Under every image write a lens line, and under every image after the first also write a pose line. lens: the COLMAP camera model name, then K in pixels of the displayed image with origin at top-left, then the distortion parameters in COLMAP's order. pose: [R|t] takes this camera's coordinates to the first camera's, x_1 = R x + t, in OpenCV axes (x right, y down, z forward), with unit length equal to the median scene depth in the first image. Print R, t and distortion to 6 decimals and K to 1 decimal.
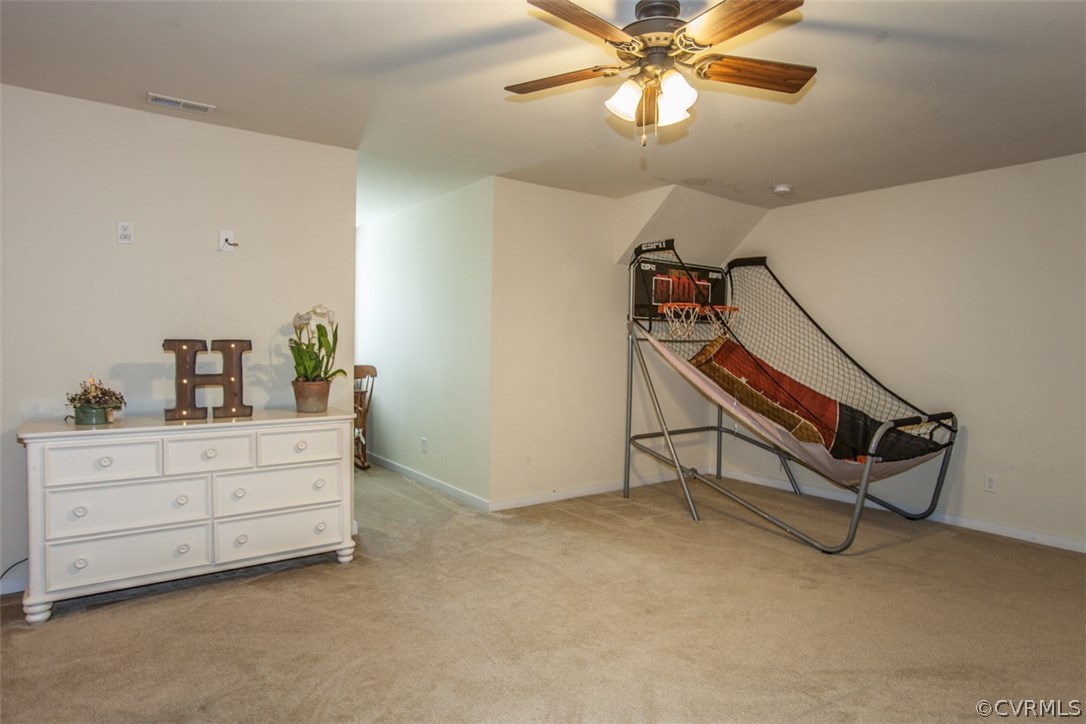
lens RADIAL K [[620.0, 0, 543.0], [0, 620.0, 362.0], [0, 0, 1]] dist [-0.003500, -0.000768]
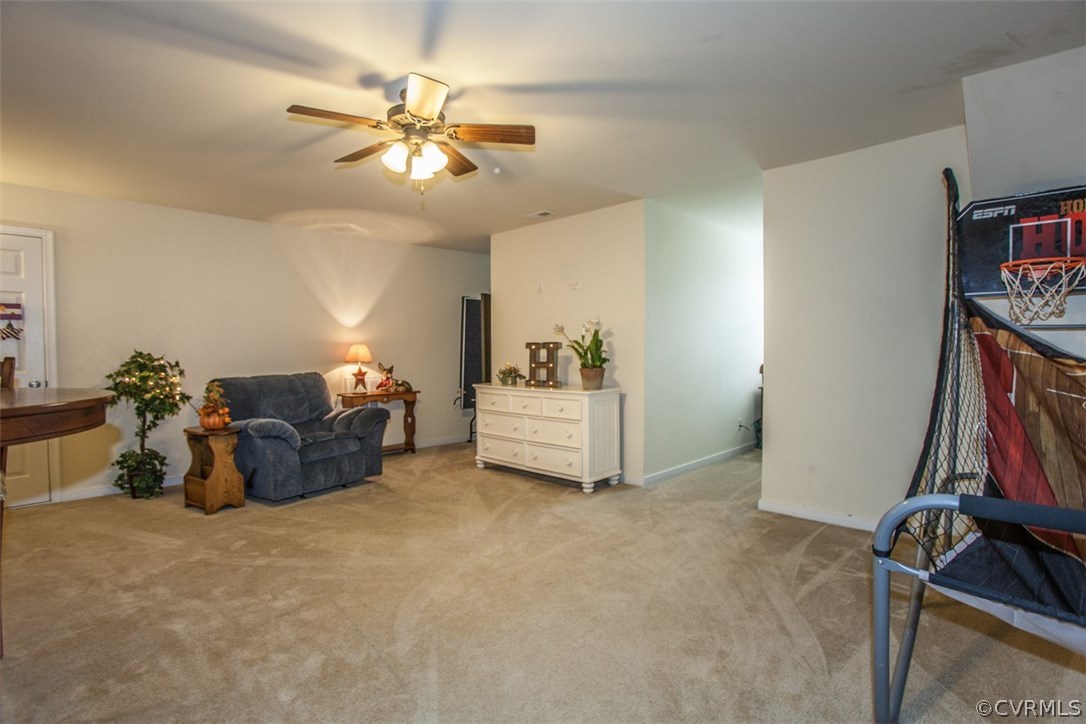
lens RADIAL K [[508.7, 0, 560.8], [0, 508.7, 355.1], [0, 0, 1]] dist [-0.027432, 0.000044]
pose [[0.241273, 0.003410, -0.970451, 0.874054], [-0.011132, 0.999938, 0.000746, -0.000939], [0.970393, 0.010623, 0.241296, 0.686374]]
